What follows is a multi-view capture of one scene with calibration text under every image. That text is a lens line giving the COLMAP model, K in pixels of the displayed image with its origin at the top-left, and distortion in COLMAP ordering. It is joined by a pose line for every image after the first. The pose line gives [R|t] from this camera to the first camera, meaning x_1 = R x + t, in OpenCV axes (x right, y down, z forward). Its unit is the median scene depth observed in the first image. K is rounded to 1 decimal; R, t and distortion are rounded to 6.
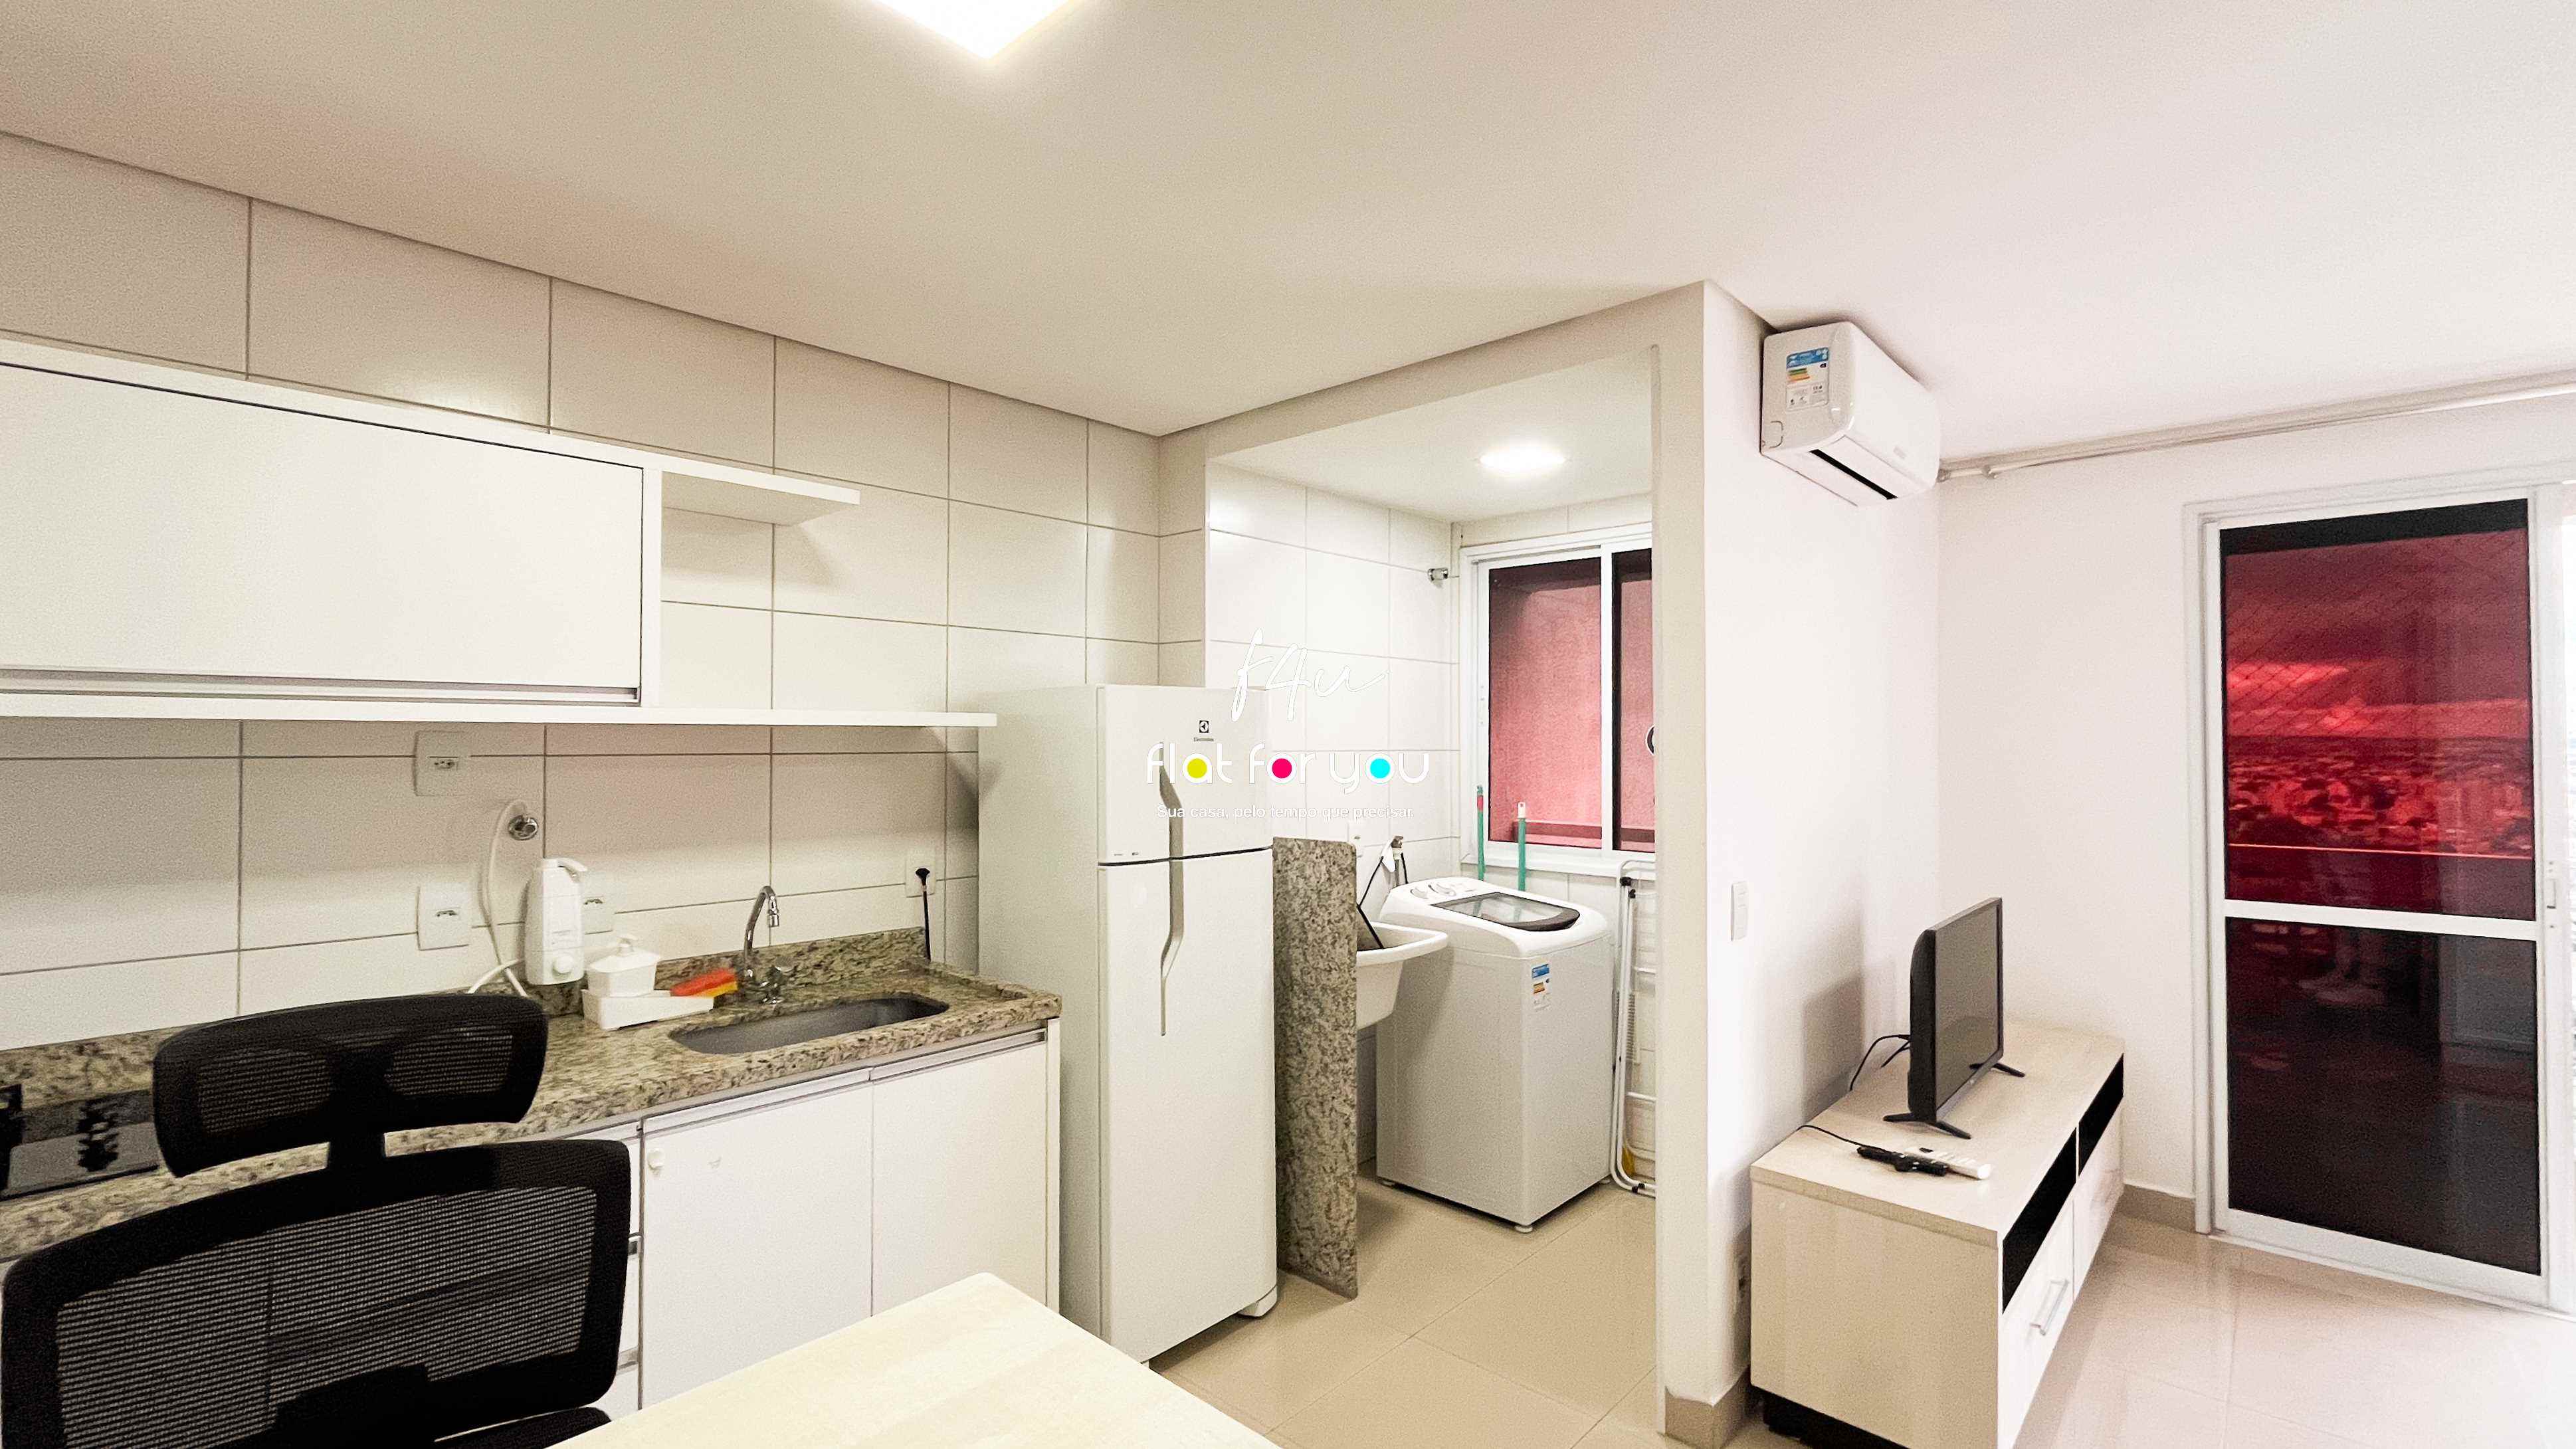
lens RADIAL K [[1091.1, 0, 1288.0], [0, 1091.1, 724.5], [0, 0, 1]] dist [-0.001933, -0.000793]
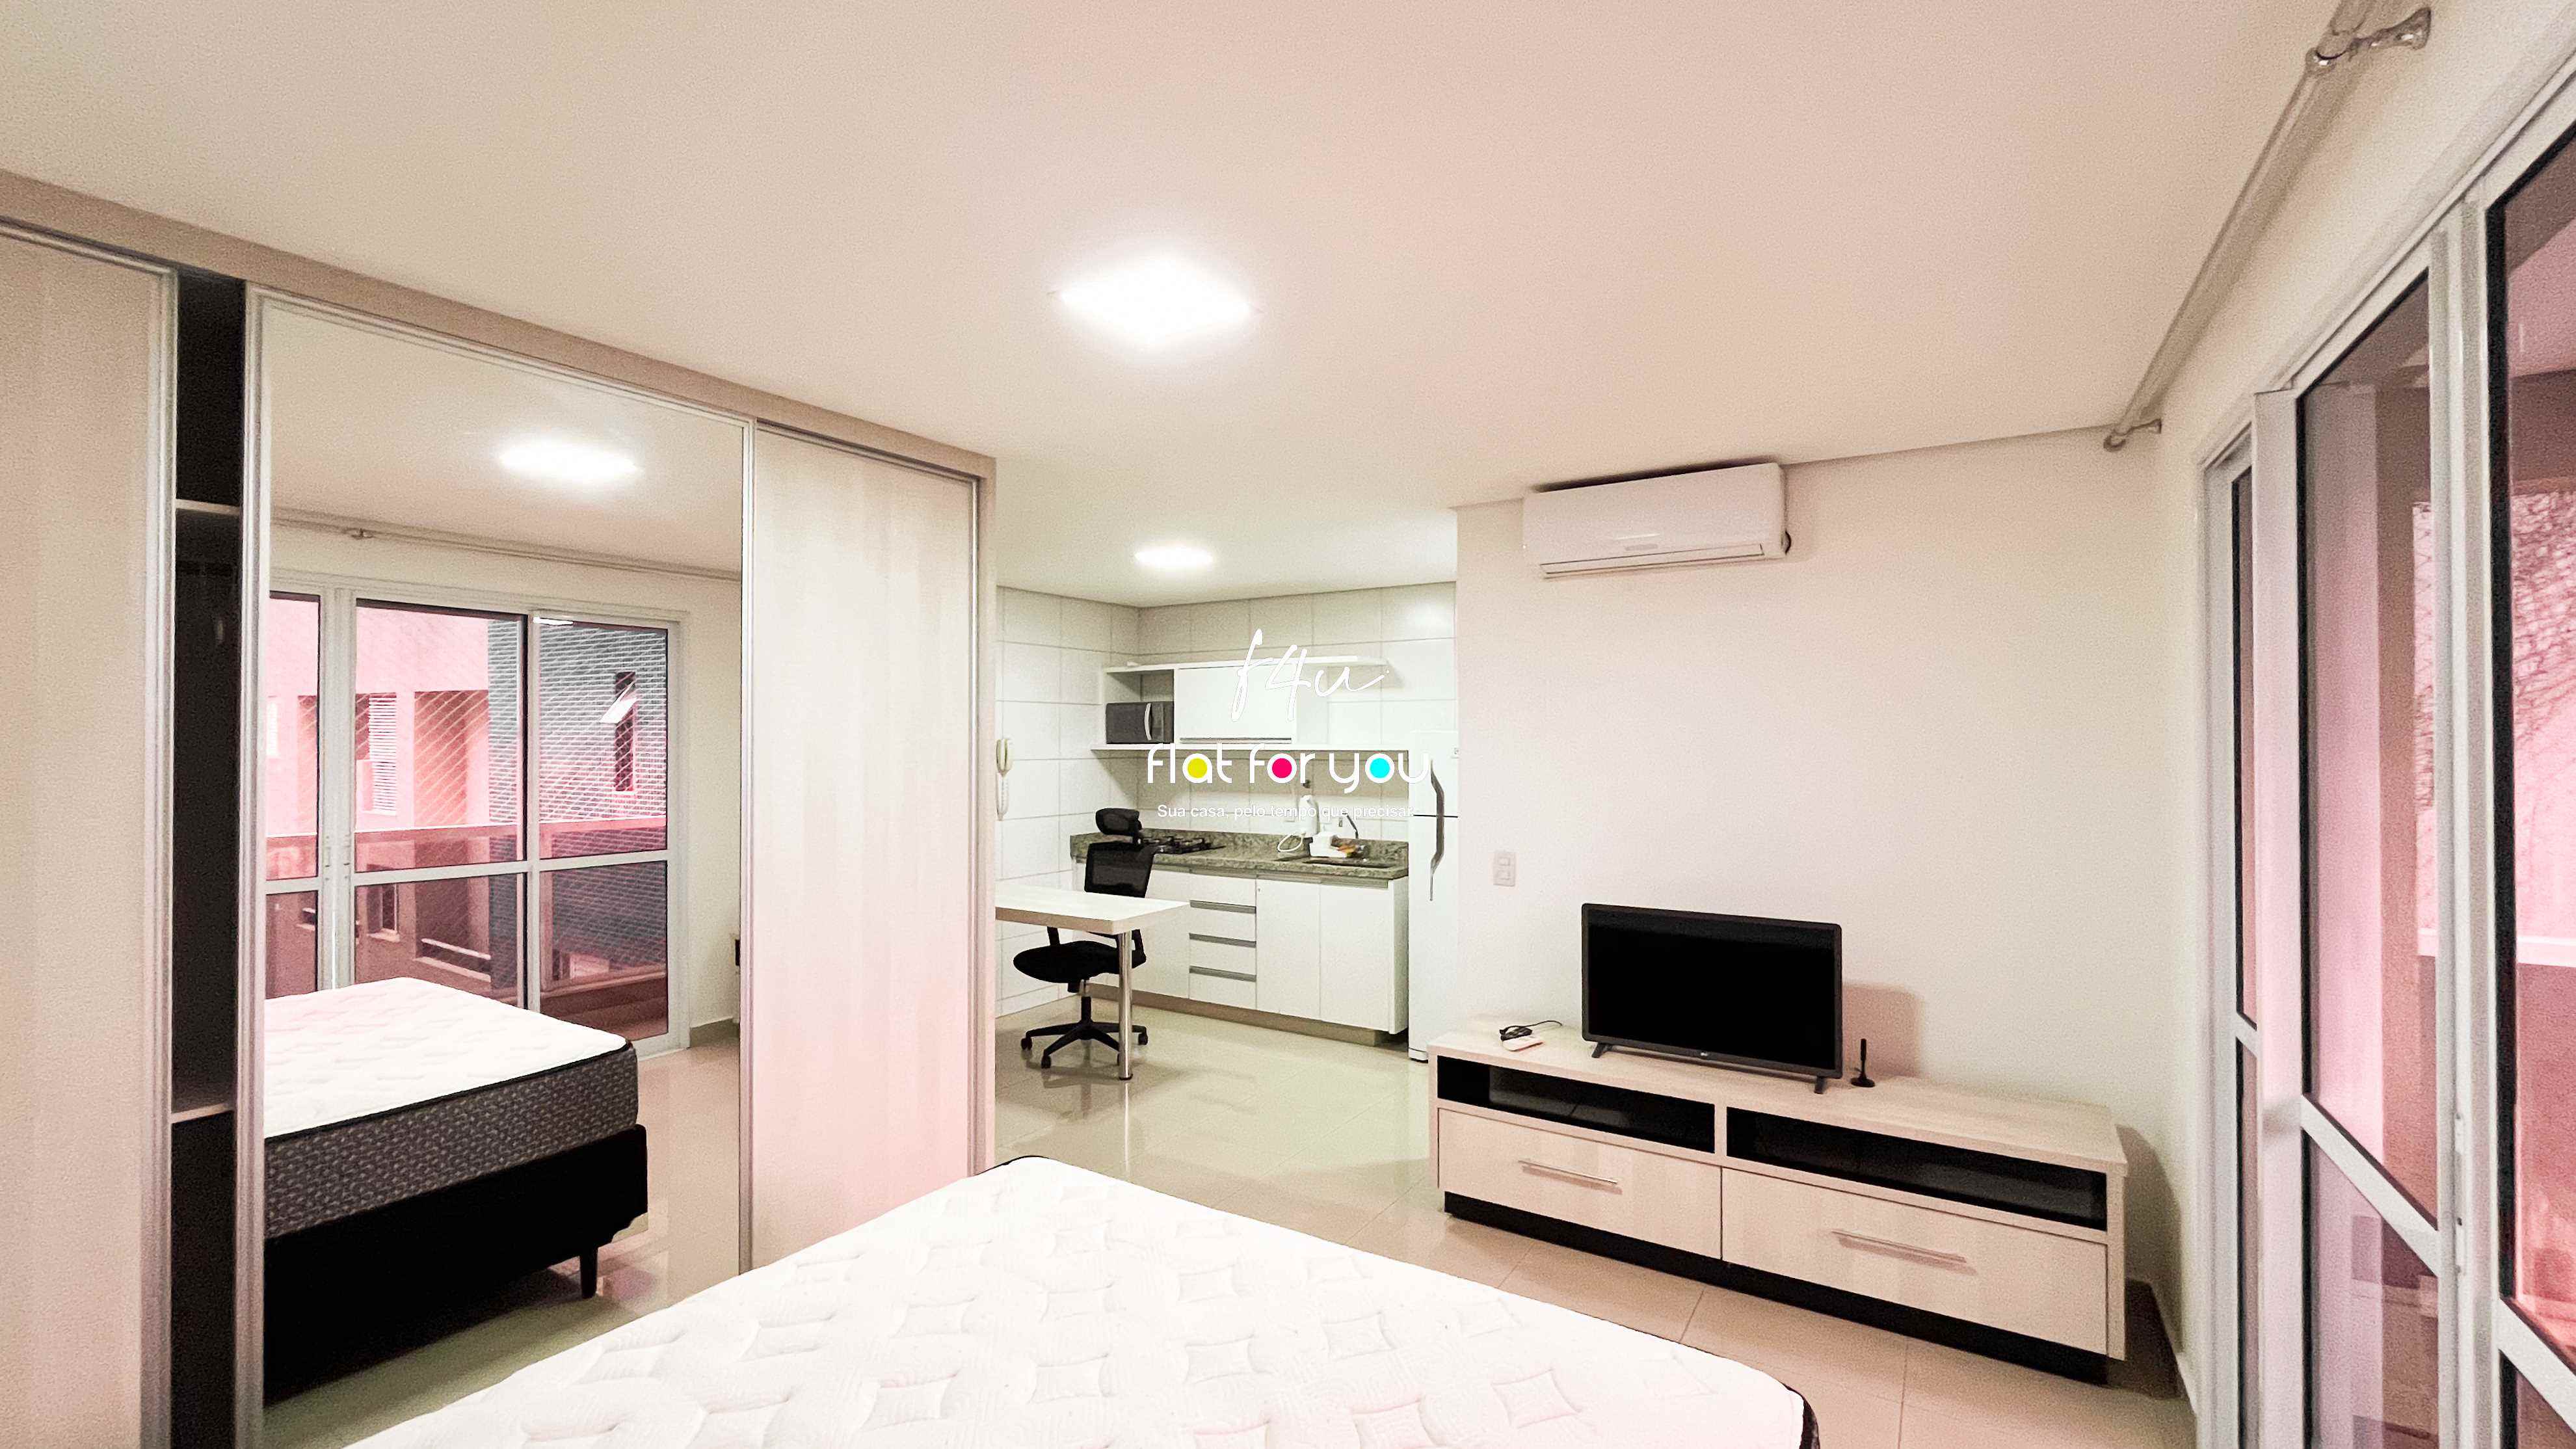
lens RADIAL K [[1064.3, 0, 1289.1], [0, 1064.3, 726.5], [0, 0, 1]] dist [-0.001304, -0.000059]
pose [[0.174703, -0.010466, -0.984565, 1.747870], [0.019147, 0.999791, -0.007230, -0.033466], [0.984435, -0.017588, 0.174867, 0.381147]]
